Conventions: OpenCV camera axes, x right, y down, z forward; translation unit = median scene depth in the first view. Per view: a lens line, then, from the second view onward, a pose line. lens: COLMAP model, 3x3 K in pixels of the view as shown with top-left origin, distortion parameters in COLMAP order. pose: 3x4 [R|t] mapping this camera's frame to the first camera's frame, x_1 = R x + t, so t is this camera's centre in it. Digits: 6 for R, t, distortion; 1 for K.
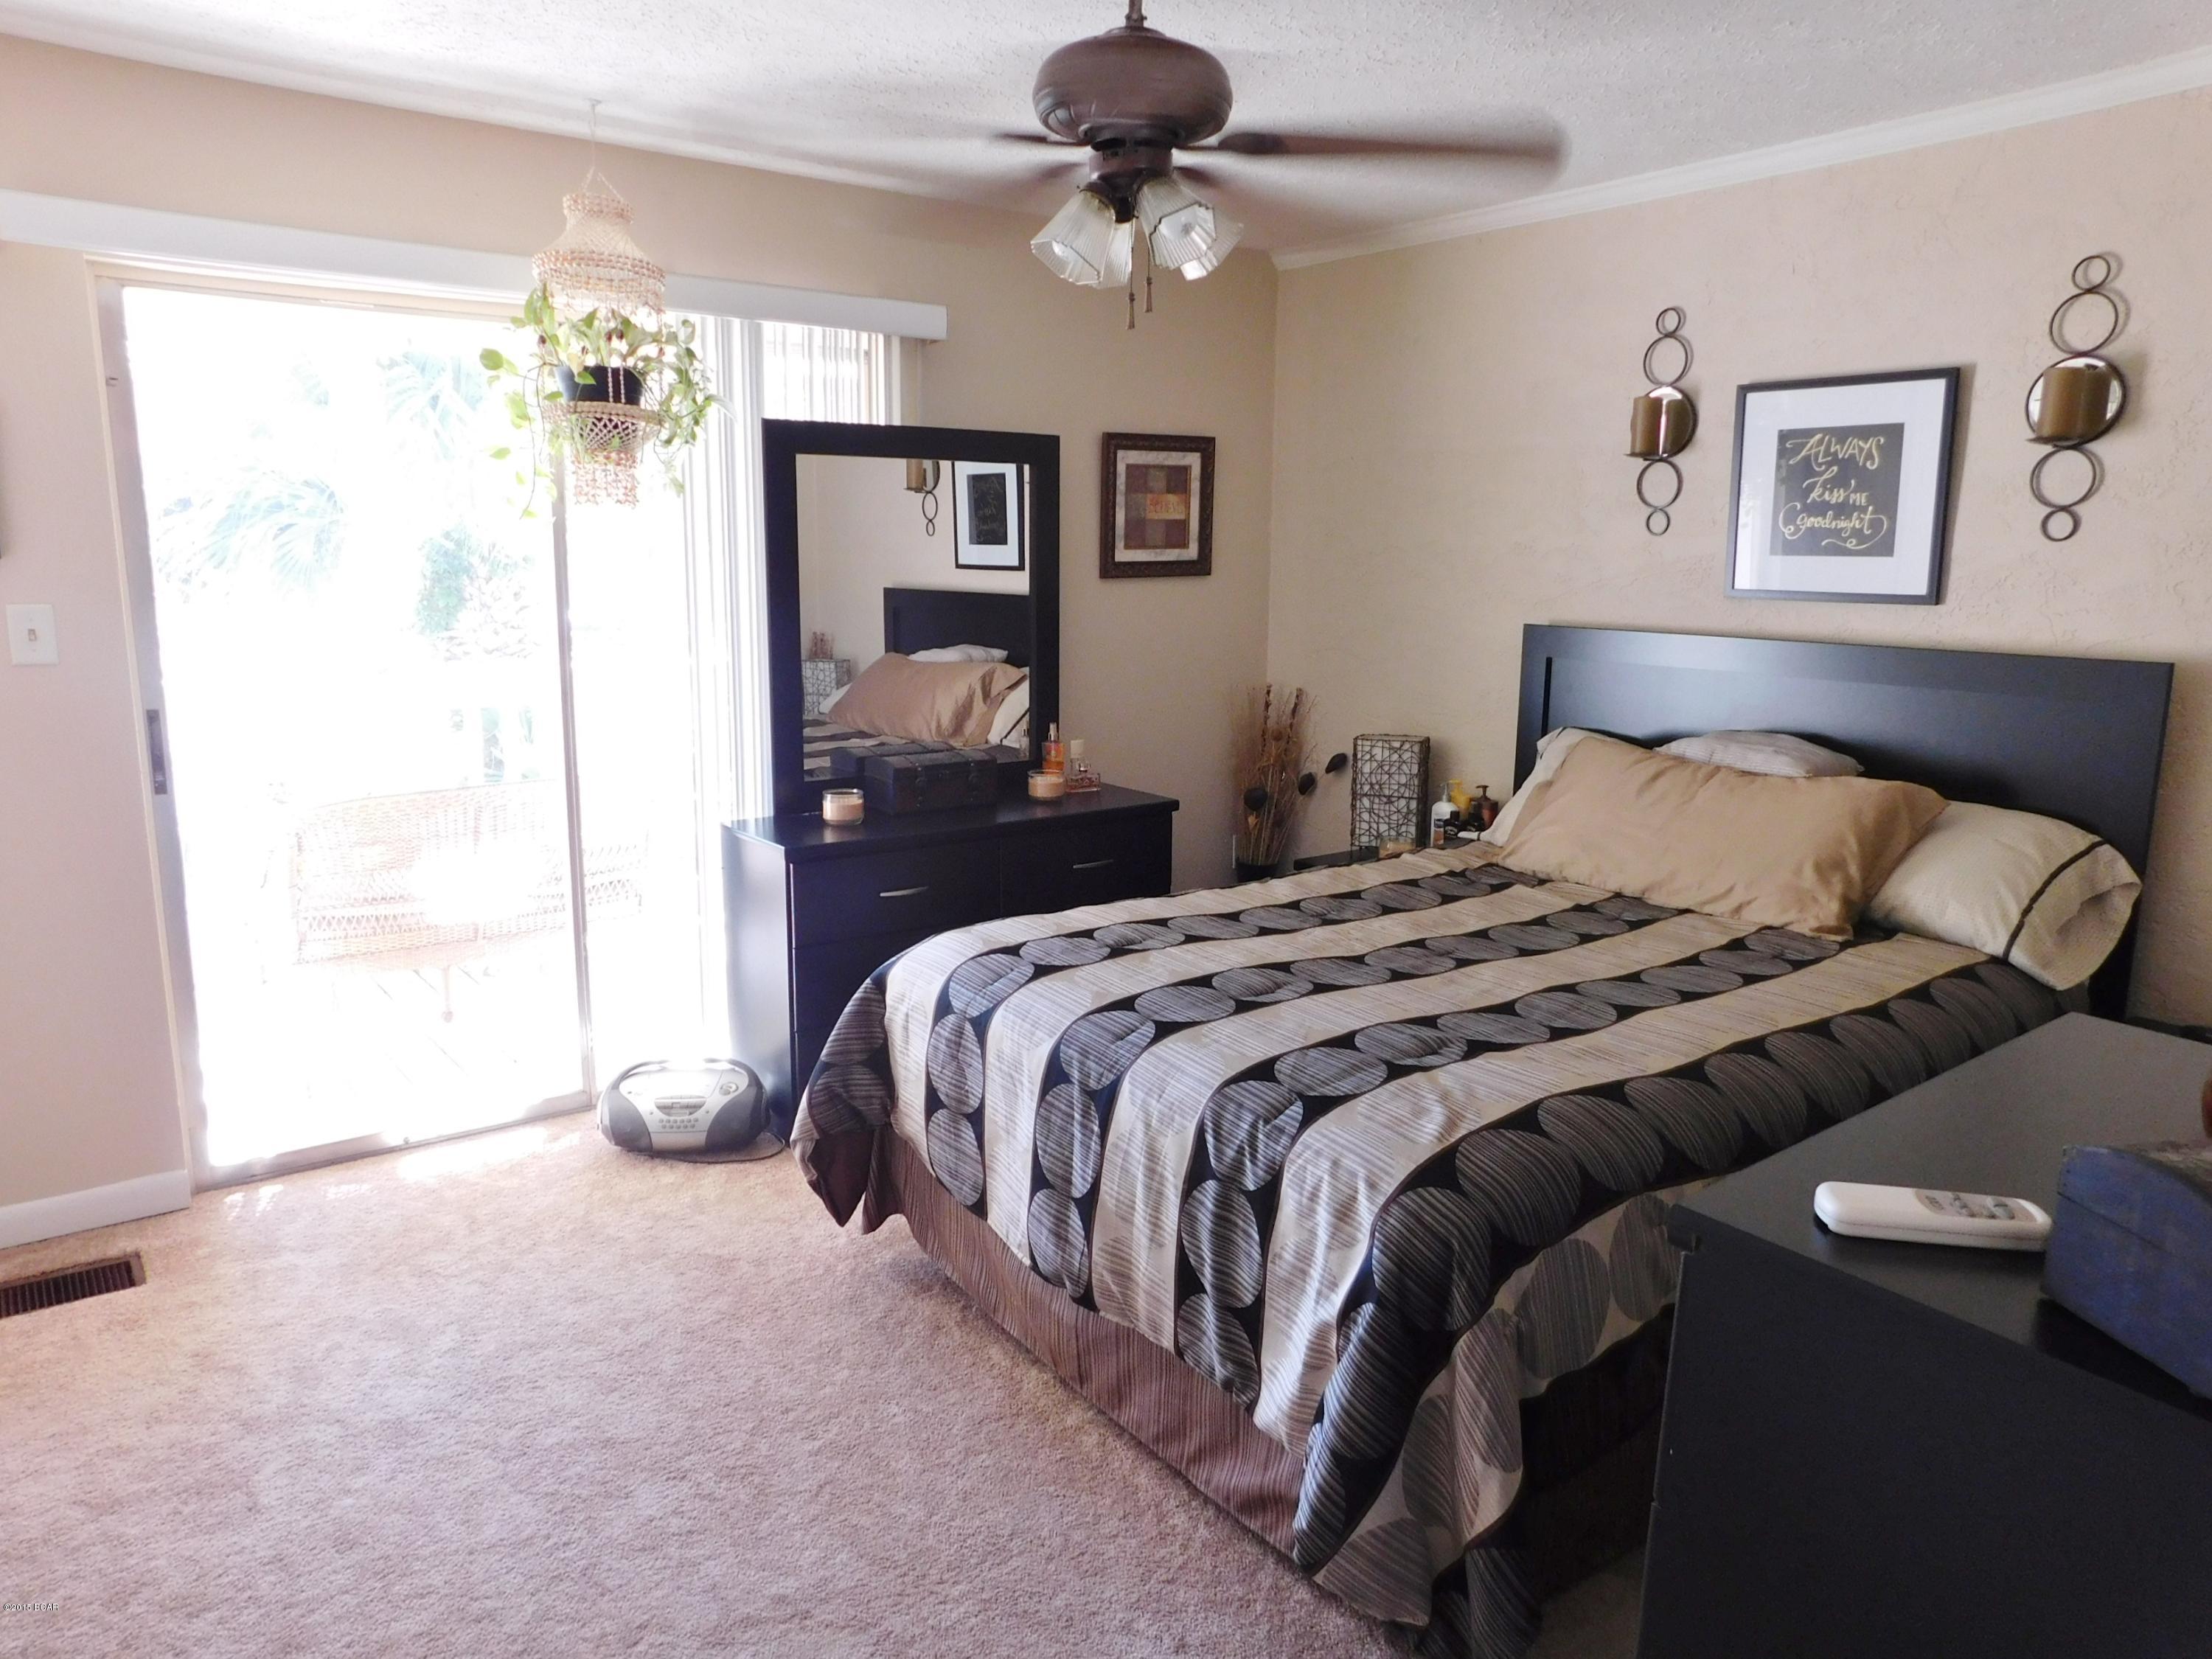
lens RADIAL K [[1462.7, 0, 1111.2], [0, 1462.7, 823.6], [0, 0, 1]] dist [-0.069490, 0.056765]
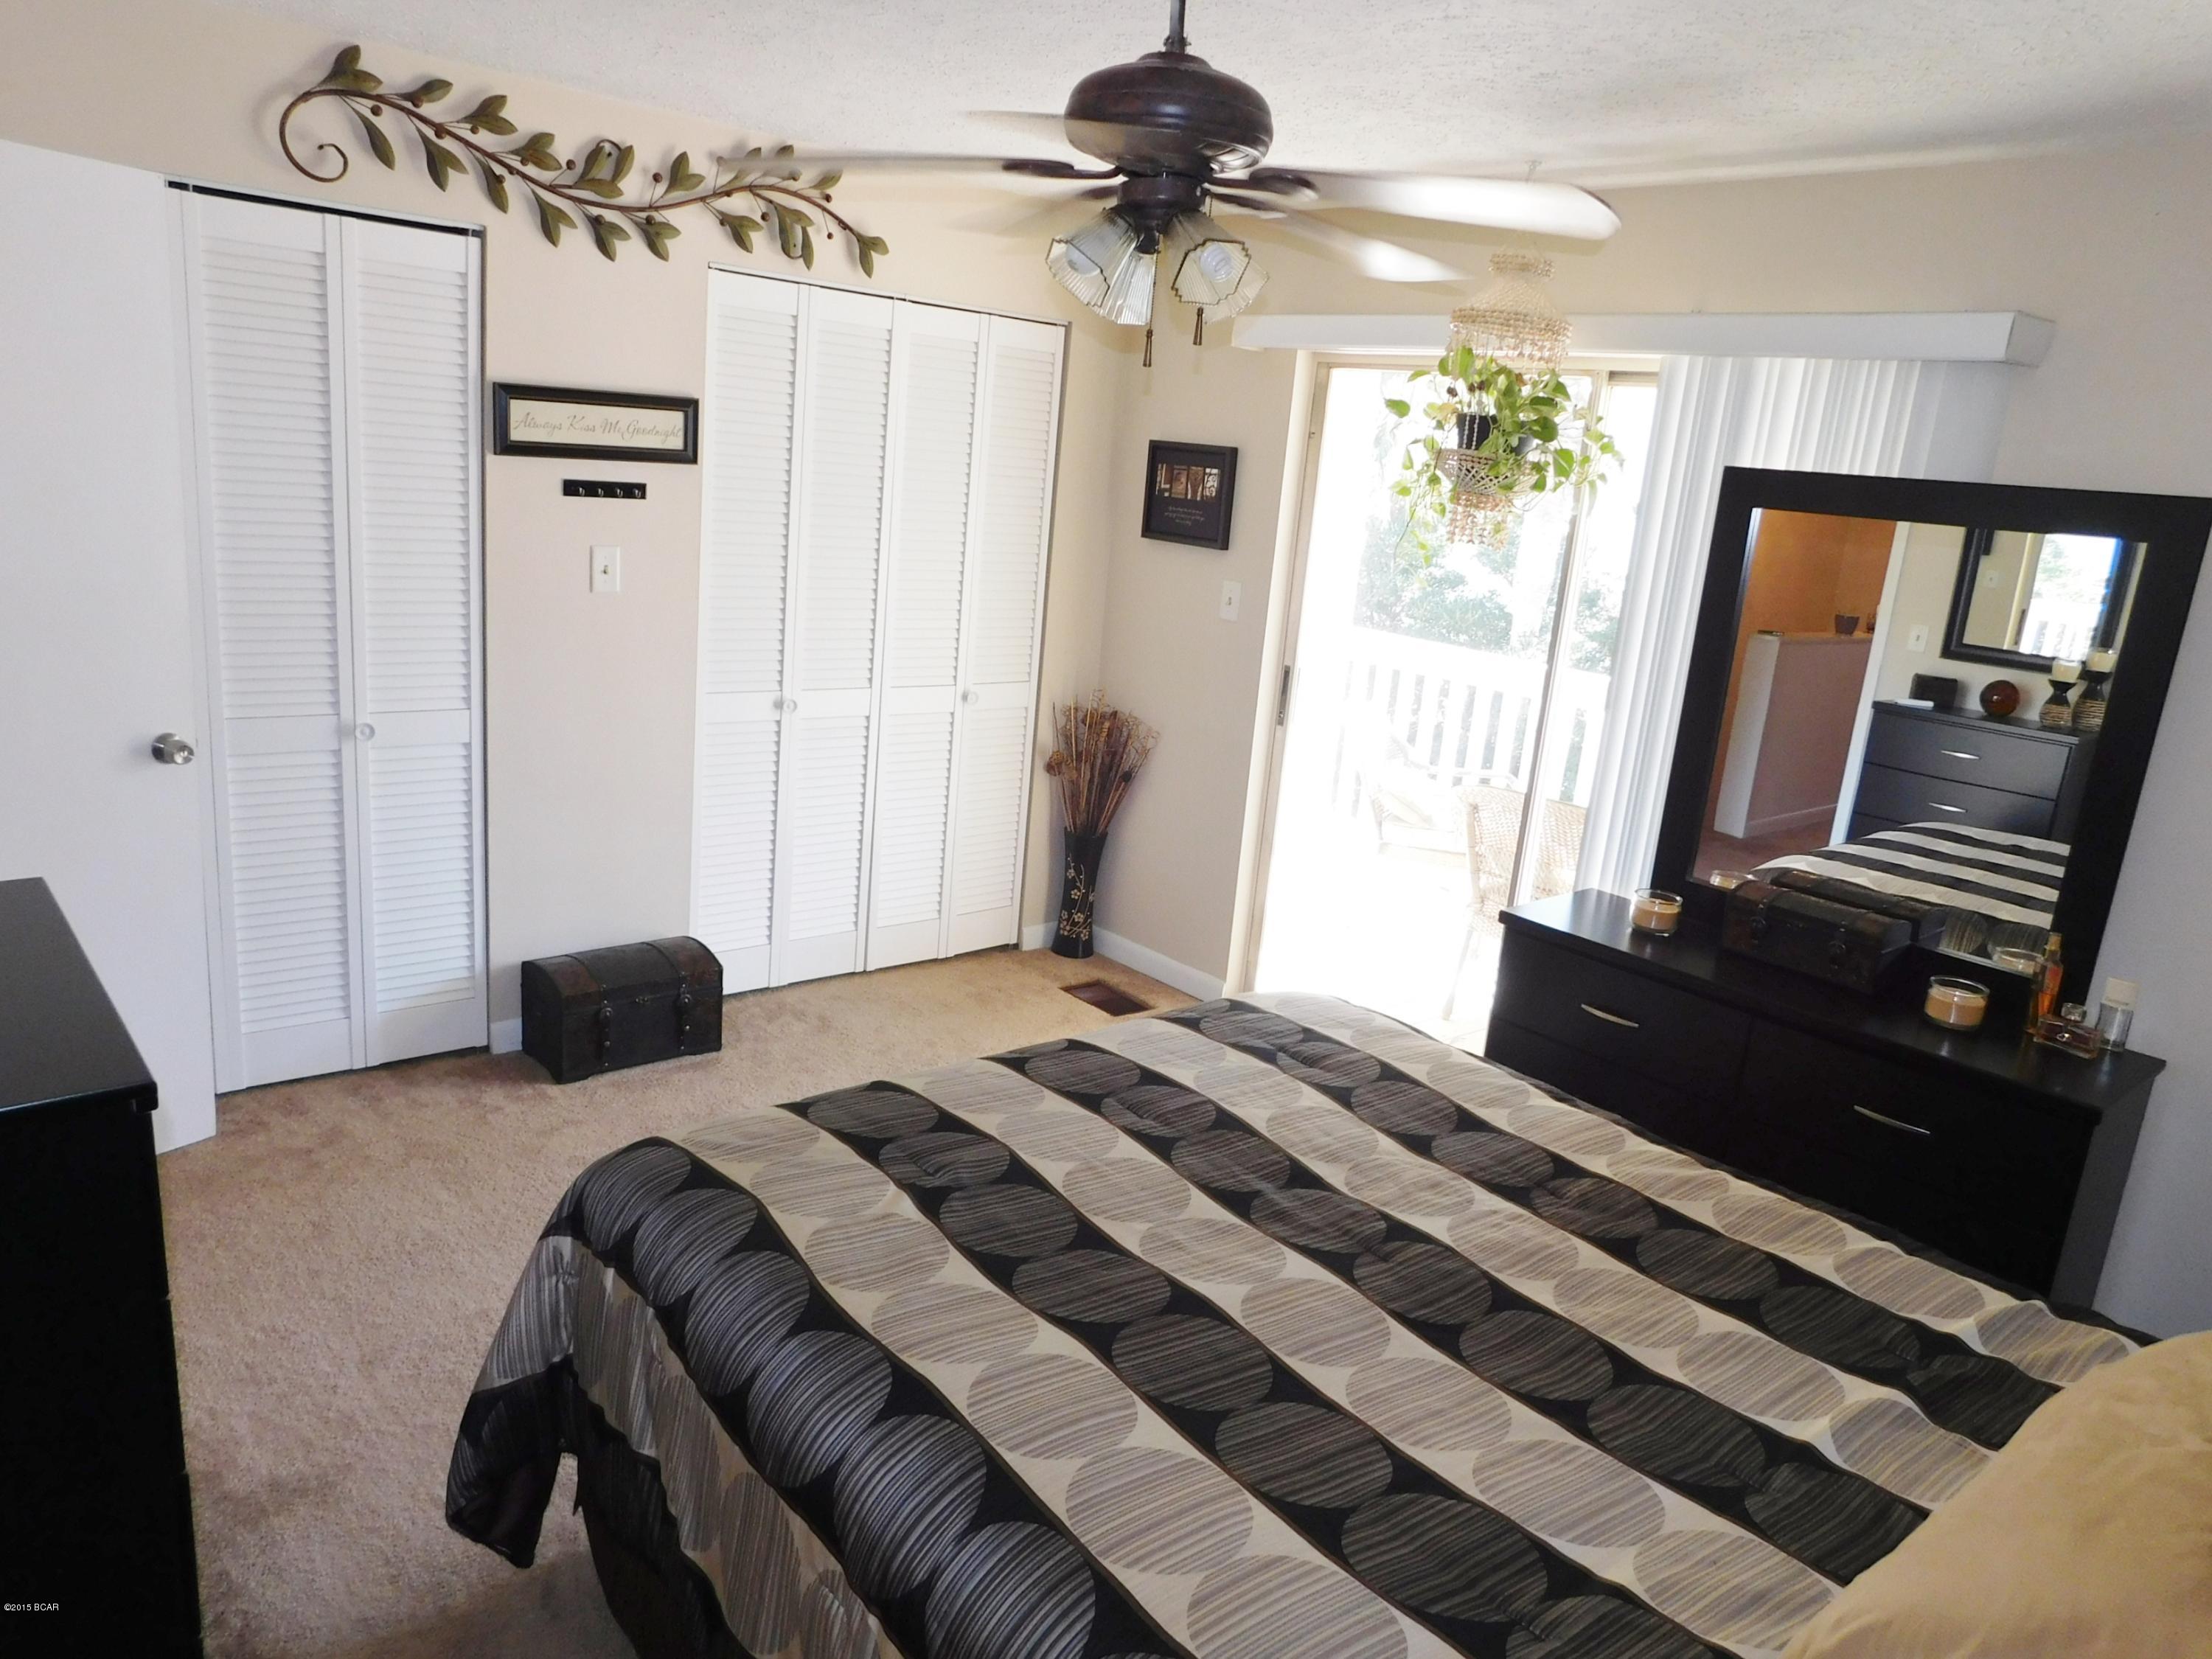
lens RADIAL K [[1462.7, 0, 1111.2], [0, 1462.7, 823.6], [0, 0, 1]] dist [-0.069490, 0.056765]
pose [[0.083437, 0.235829, -0.968206, 0.743369], [-0.269392, 0.940756, 0.205927, -0.182126], [0.959409, 0.243645, 0.142024, 0.669291]]
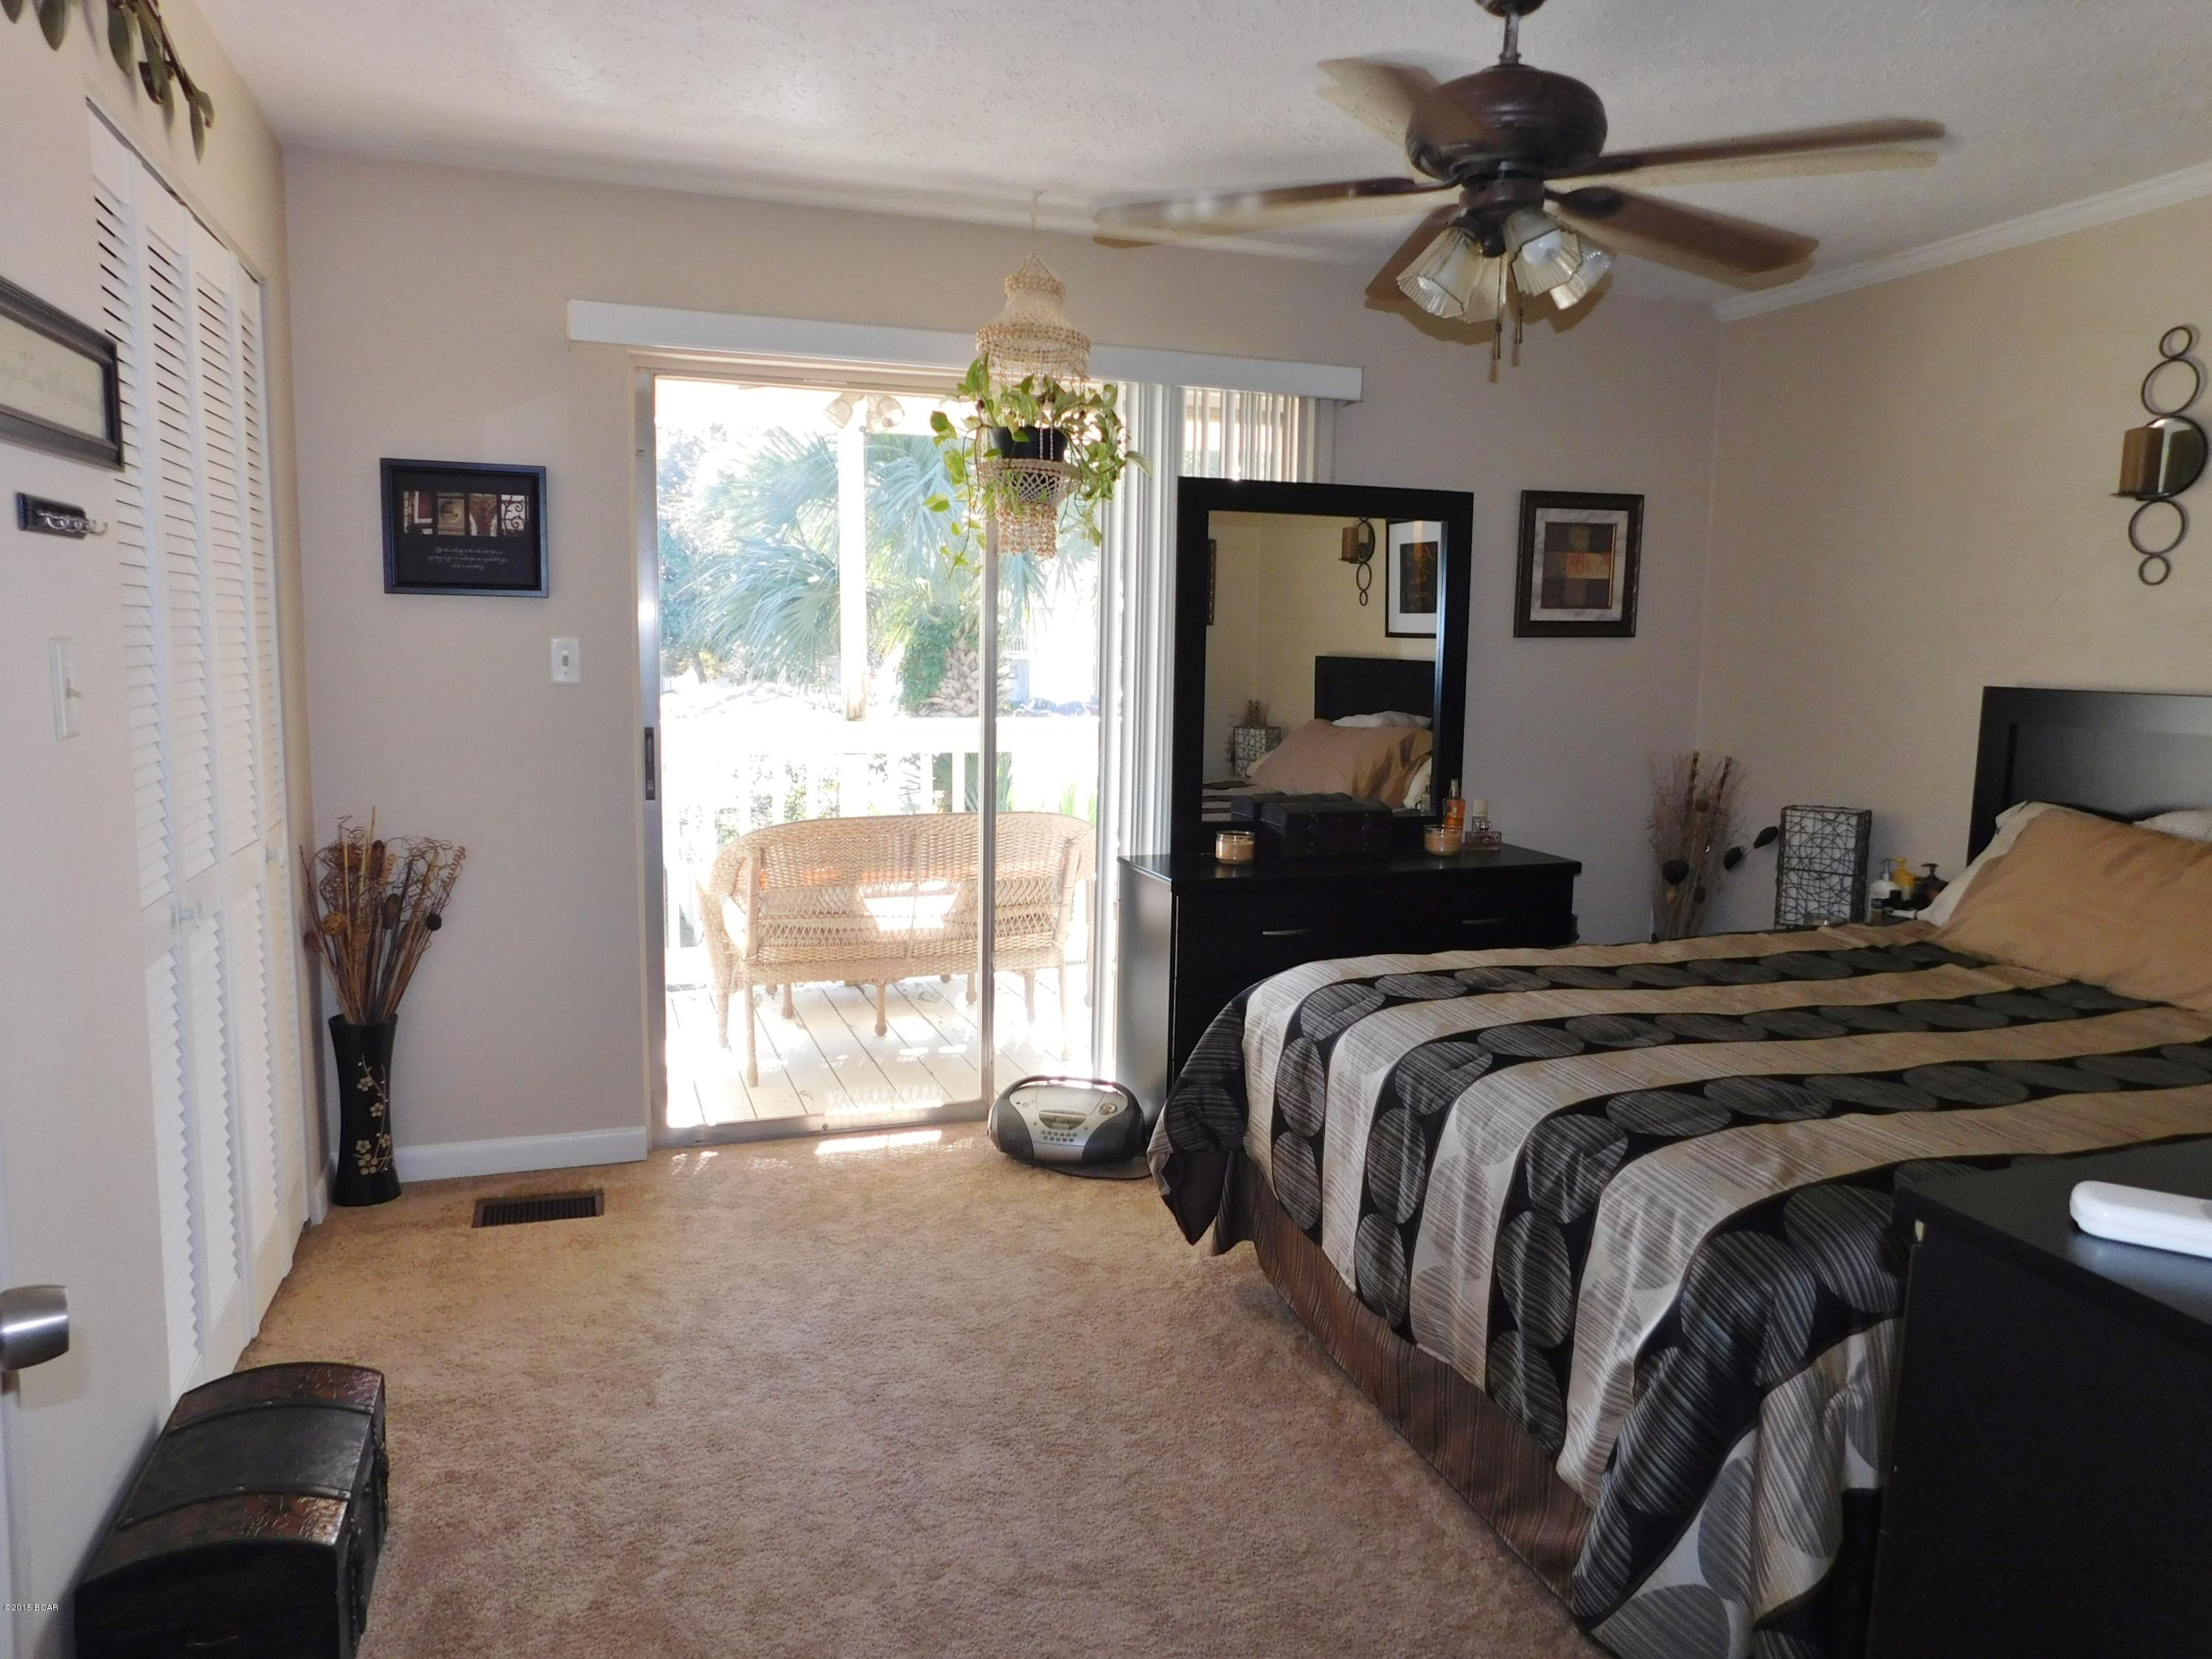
lens RADIAL K [[1462.7, 0, 1111.2], [0, 1462.7, 823.6], [0, 0, 1]] dist [-0.069490, 0.056765]
pose [[0.951300, 0.043996, -0.305109, 0.058052], [-0.062137, 0.996815, -0.049998, 0.035159], [0.301938, 0.066522, 0.951004, -0.011925]]
